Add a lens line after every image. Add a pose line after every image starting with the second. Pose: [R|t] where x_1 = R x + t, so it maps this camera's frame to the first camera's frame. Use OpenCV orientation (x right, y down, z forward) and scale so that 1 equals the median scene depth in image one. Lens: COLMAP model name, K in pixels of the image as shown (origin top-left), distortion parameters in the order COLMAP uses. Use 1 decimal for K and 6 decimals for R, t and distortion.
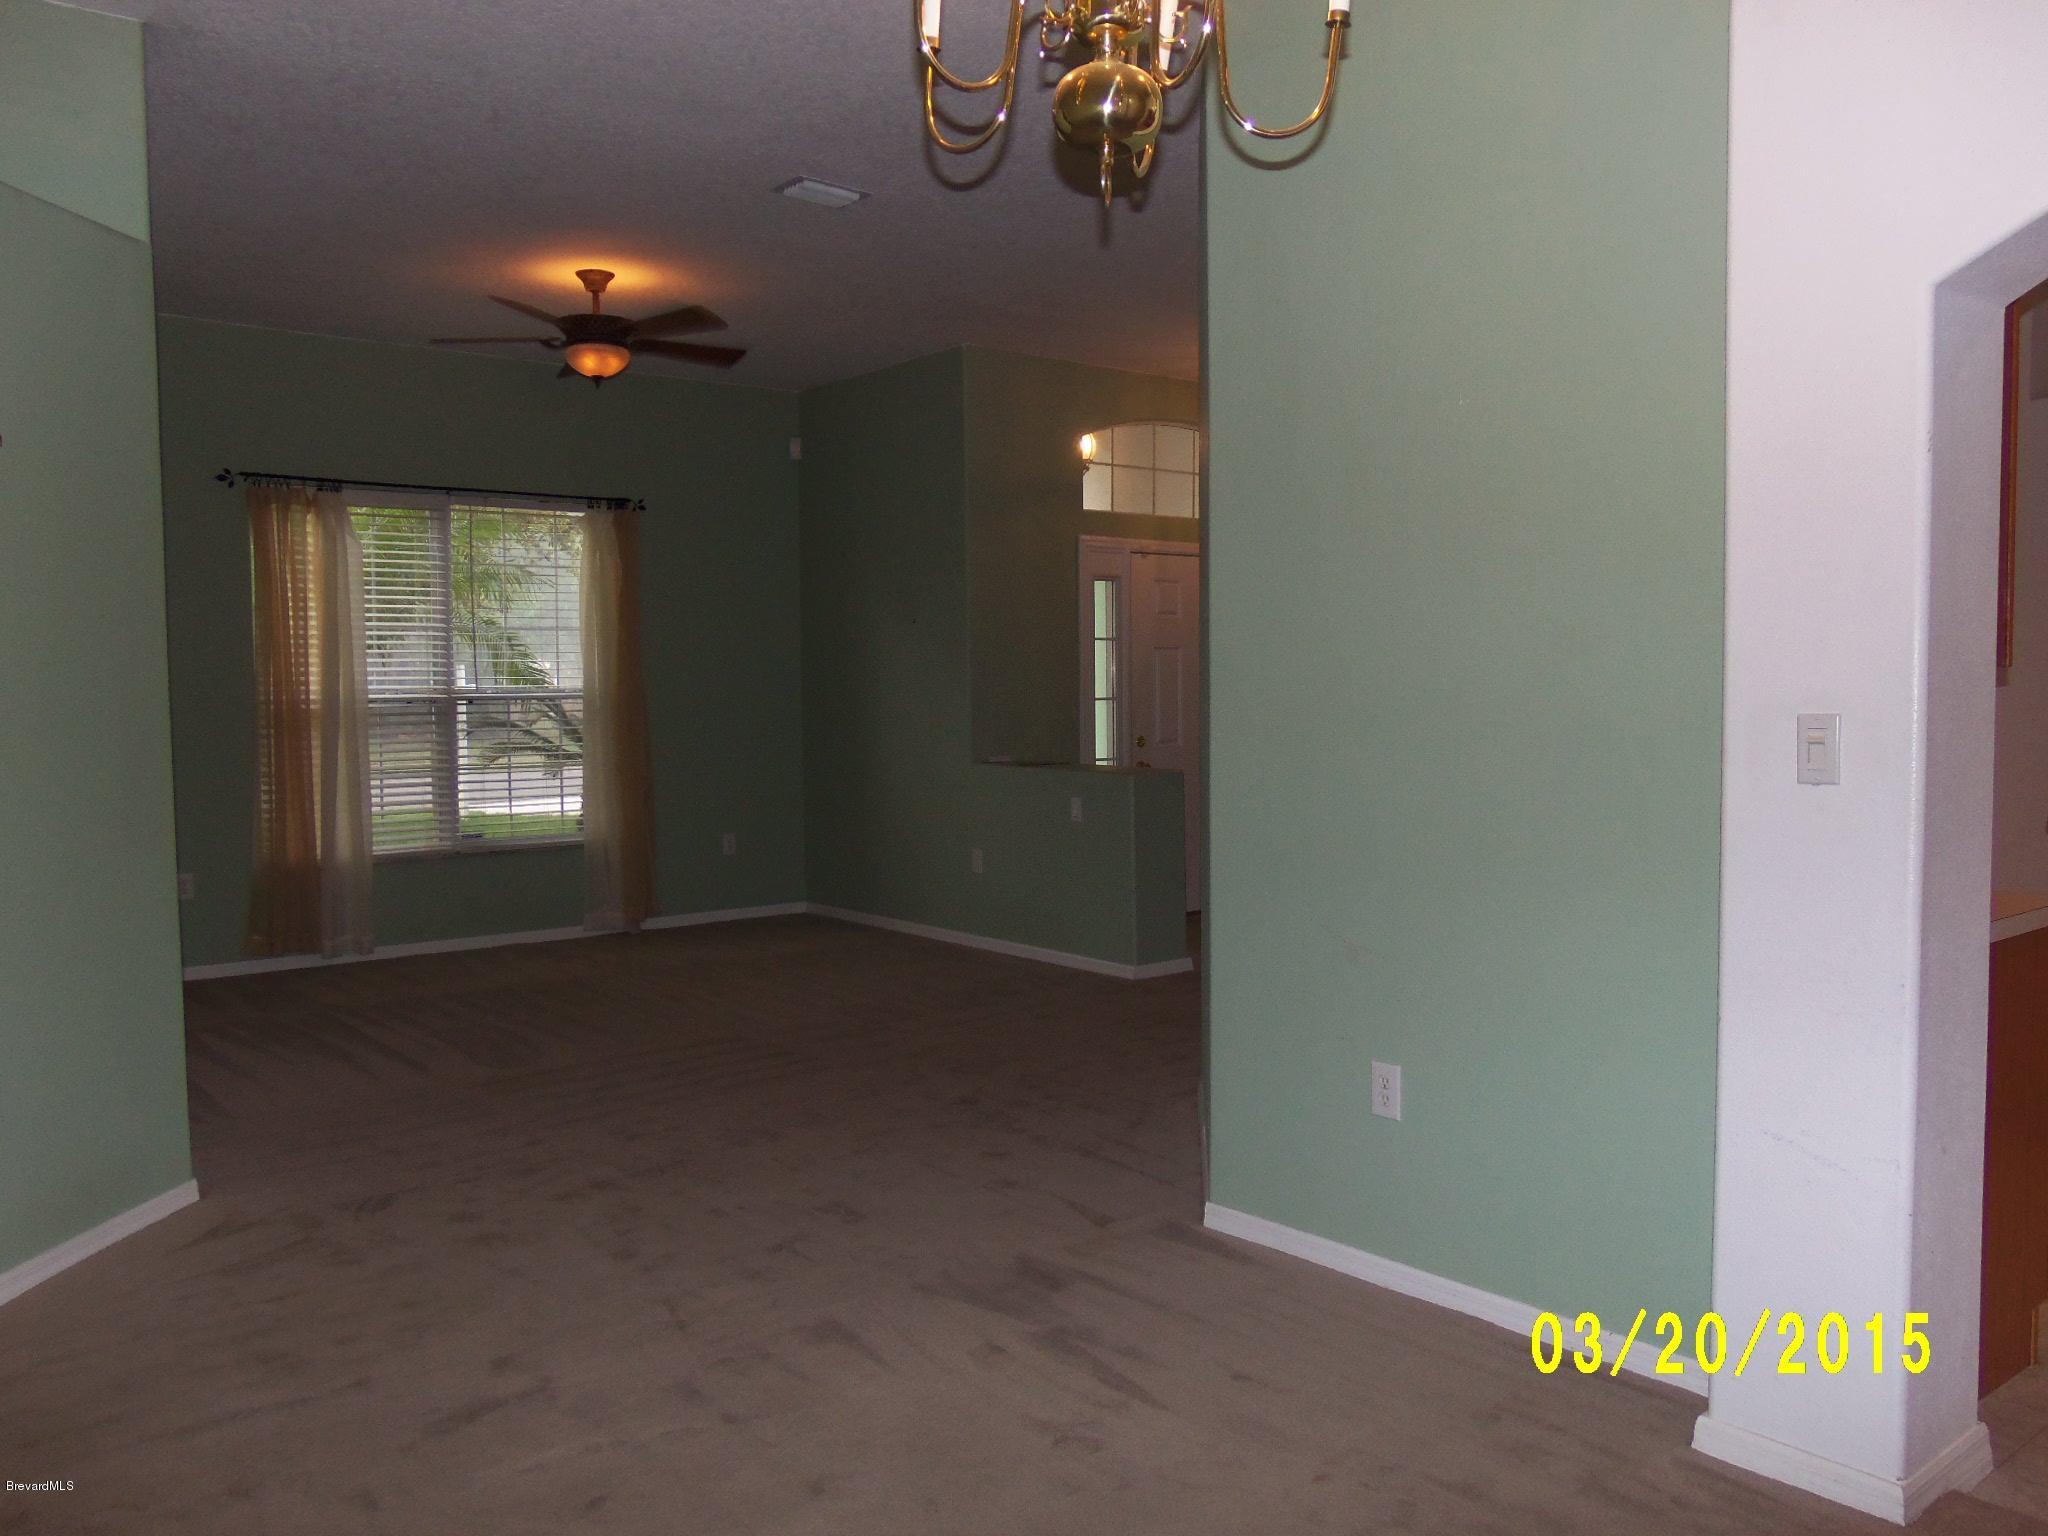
lens RADIAL K [[1600.8, 0, 1023.0], [0, 1600.8, 763.9], [0, 0, 1]] dist [-0.029985, 0.010032]
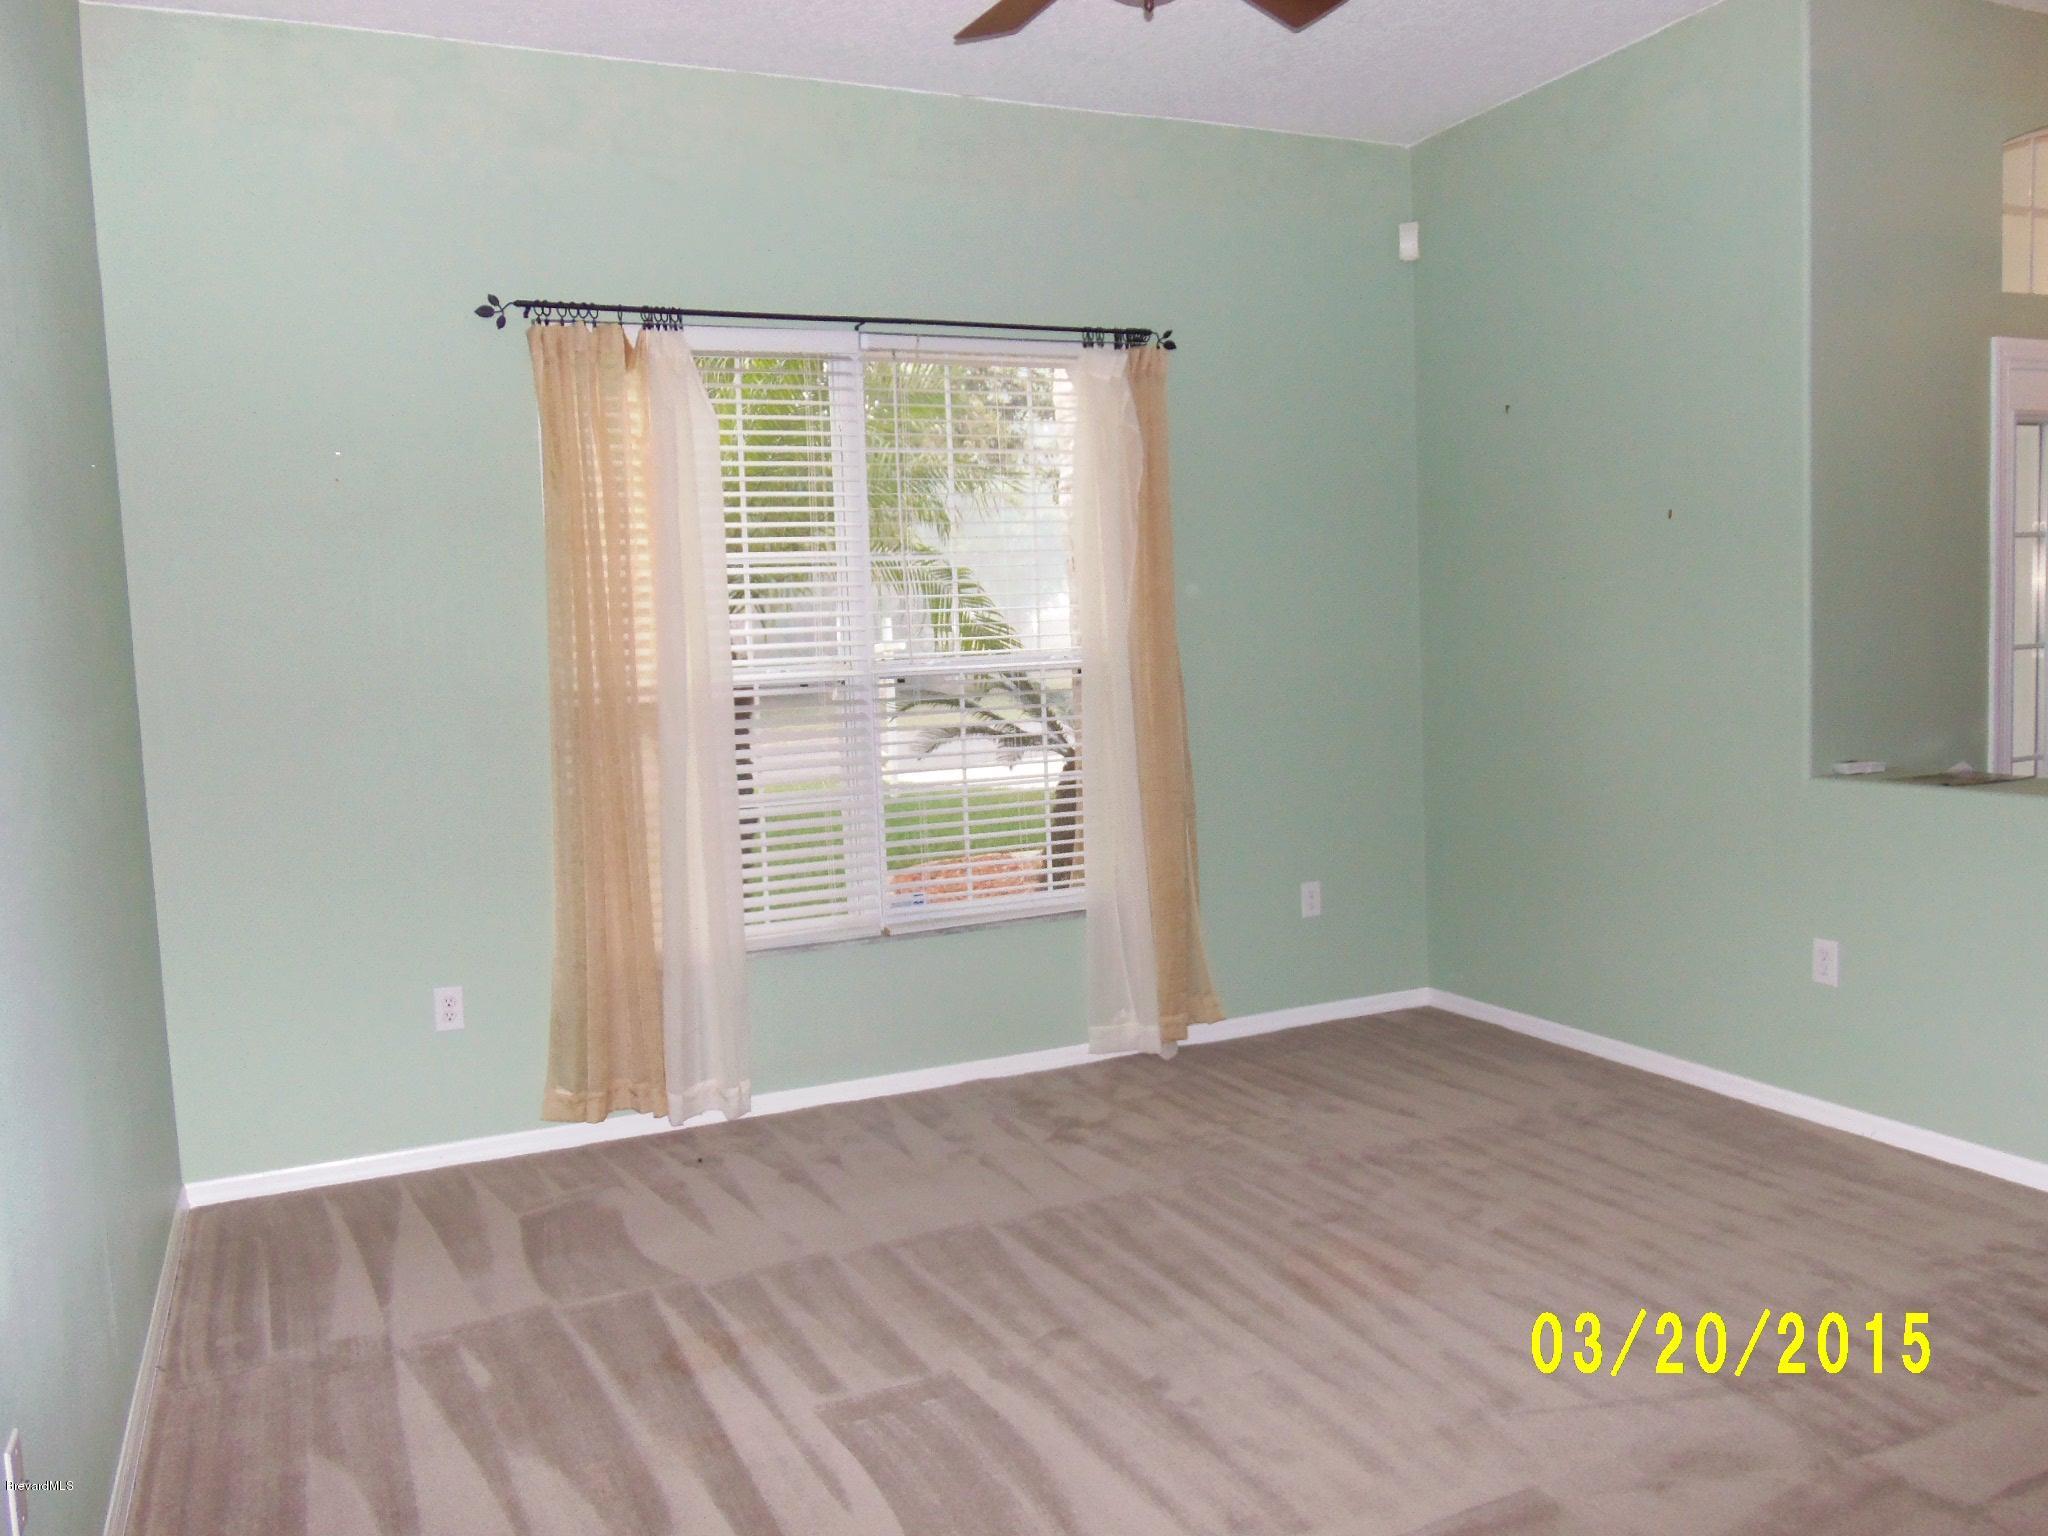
lens RADIAL K [[1600.8, 0, 1023.1], [0, 1600.8, 764.6], [0, 0, 1]] dist [-0.029985, 0.010032]
pose [[0.964098, -0.006975, -0.265456, -0.145735], [0.016944, 0.999234, 0.035280, -0.028356], [0.265007, -0.038511, 0.963477, 0.440255]]
